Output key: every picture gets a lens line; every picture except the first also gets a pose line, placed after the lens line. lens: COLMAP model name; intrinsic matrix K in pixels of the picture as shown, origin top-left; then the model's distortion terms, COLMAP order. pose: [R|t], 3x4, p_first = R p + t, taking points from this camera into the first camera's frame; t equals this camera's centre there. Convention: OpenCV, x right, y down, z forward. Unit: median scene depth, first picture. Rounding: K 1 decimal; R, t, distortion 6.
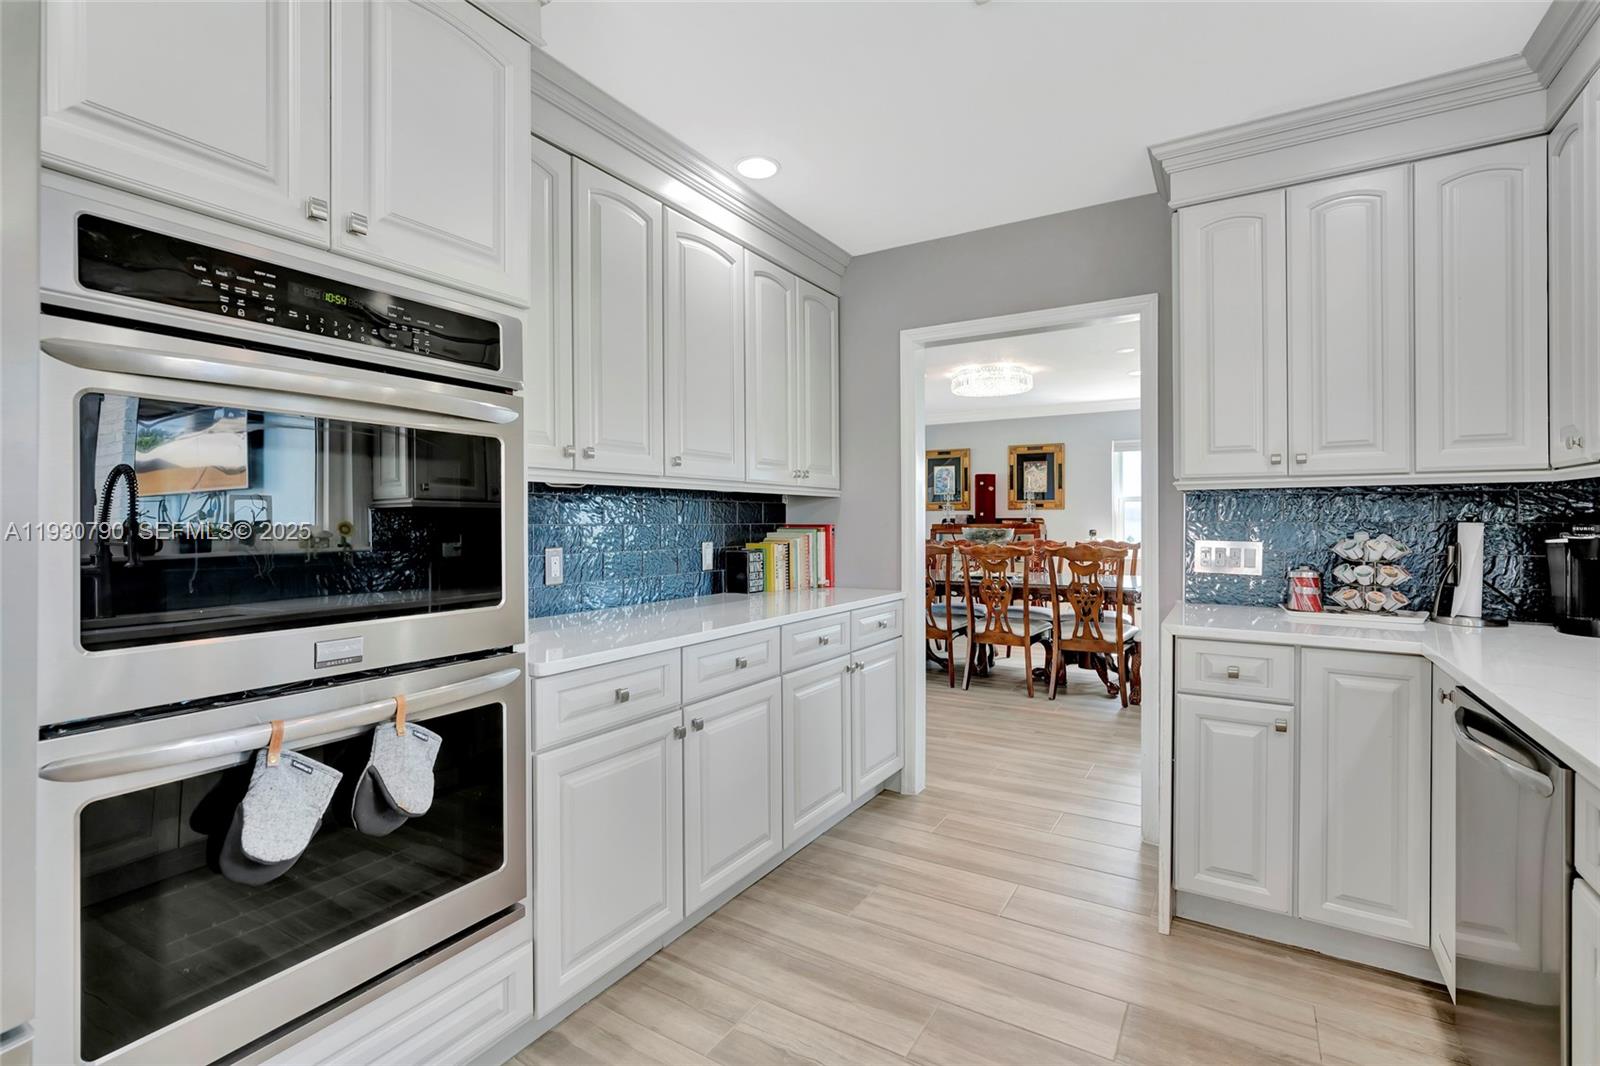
lens RADIAL K [[729.2, 0, 801.9], [0, 729.2, 529.8], [0, 0, 1]] dist [-0.016142, 0.007230]
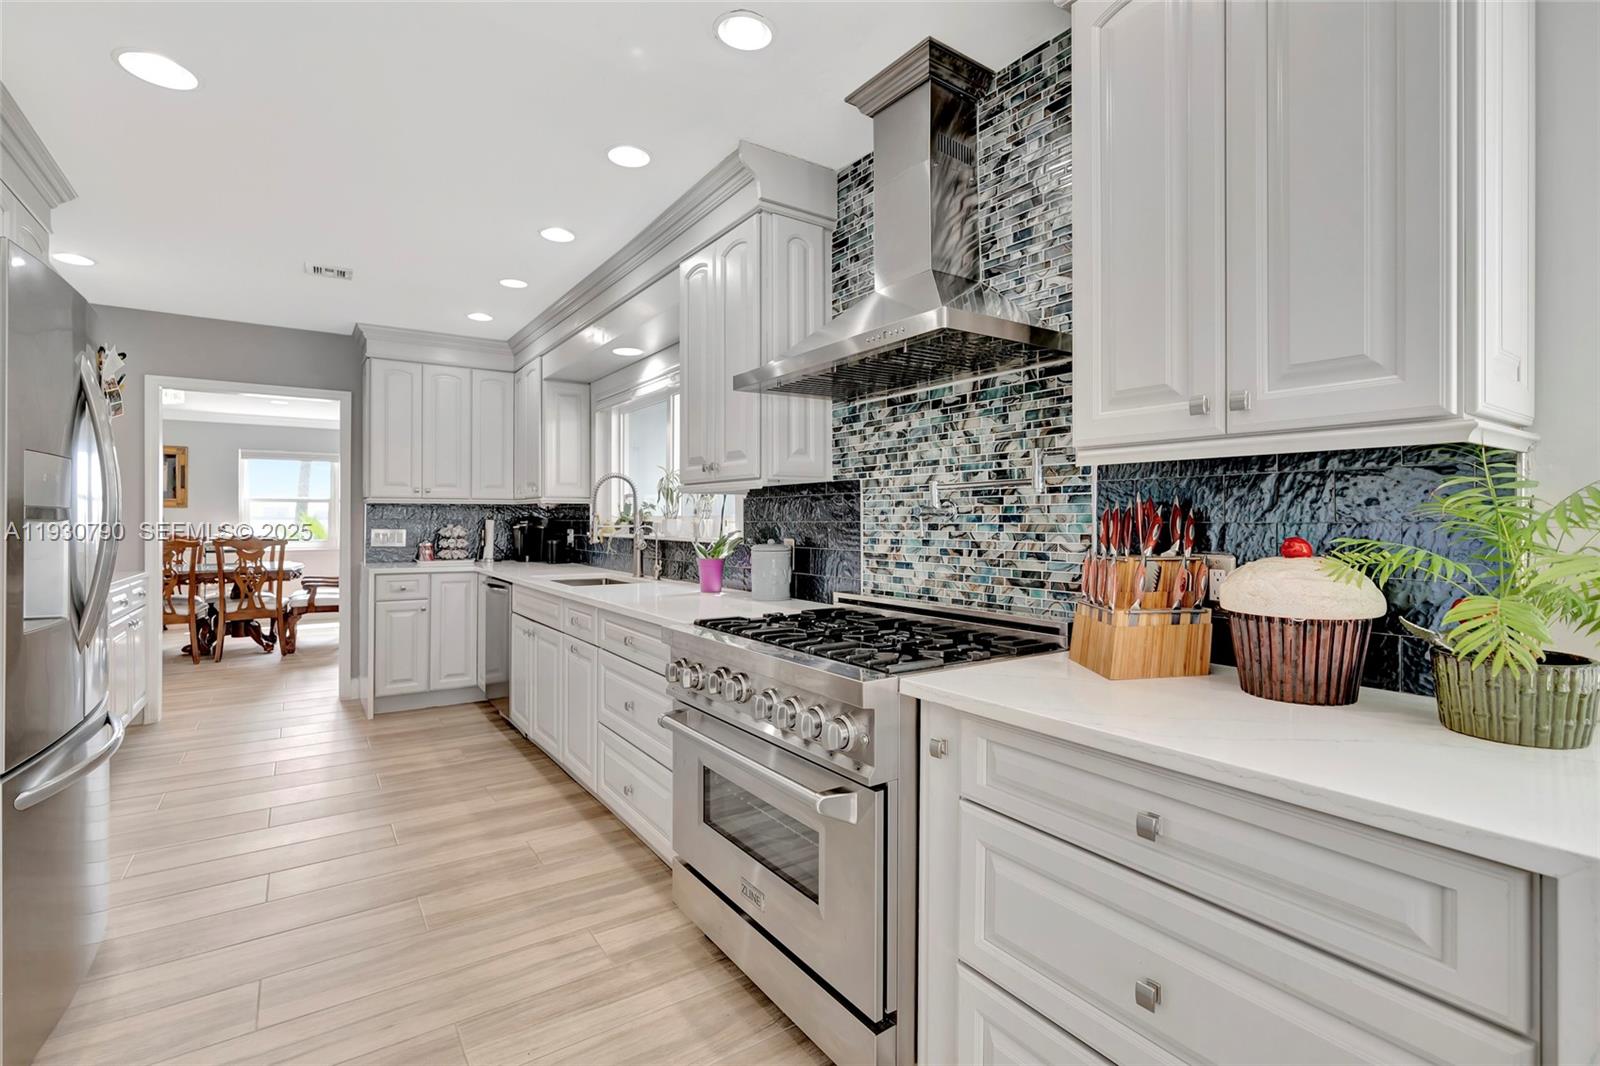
lens RADIAL K [[737.1, 0, 800.7], [0, 737.1, 513.5], [0, 0, 1]] dist [-0.002961, 0.000076]
pose [[0.410964, 0.009896, 0.911598, -0.837667], [0.007905, 0.999865, -0.014419, 0.011541], [-0.911617, 0.013132, 0.410830, -0.900350]]
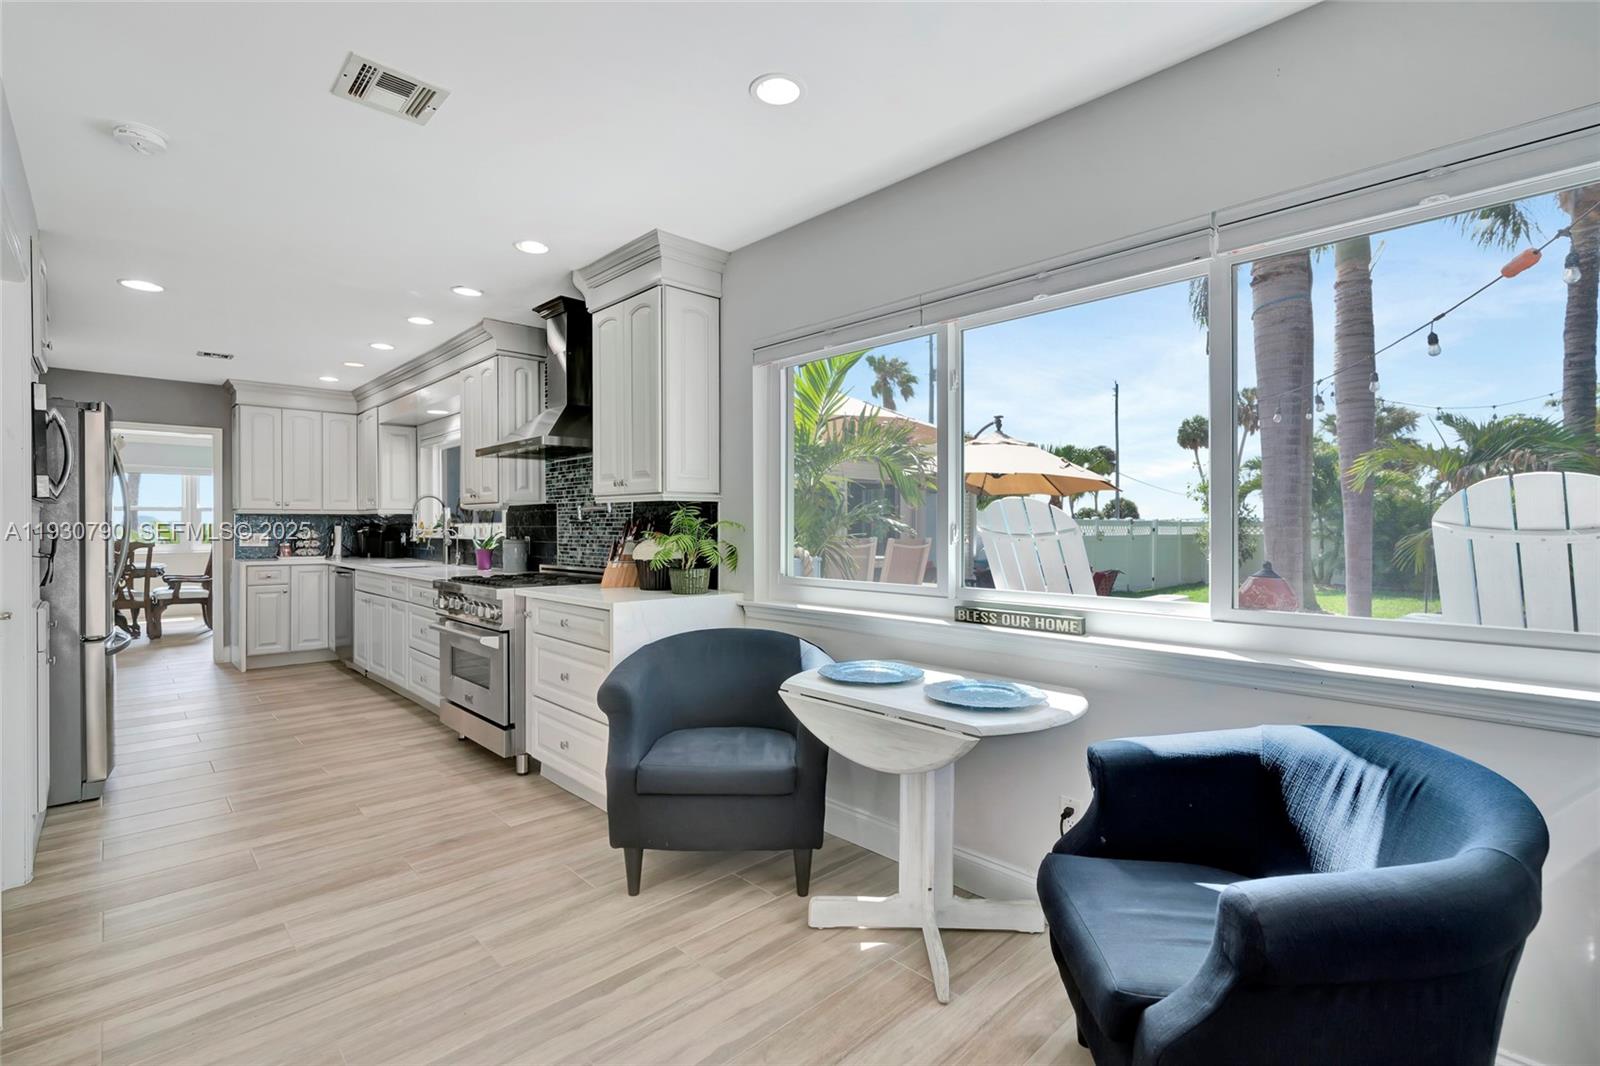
lens RADIAL K [[729.2, 0, 801.9], [0, 729.2, 529.8], [0, 0, 1]] dist [-0.016142, 0.007230]
pose [[0.253655, -0.002350, 0.967292, -1.538343], [0.009280, 0.999957, -0.000005, 0.023961], [-0.967250, 0.008977, 0.253666, -1.670095]]
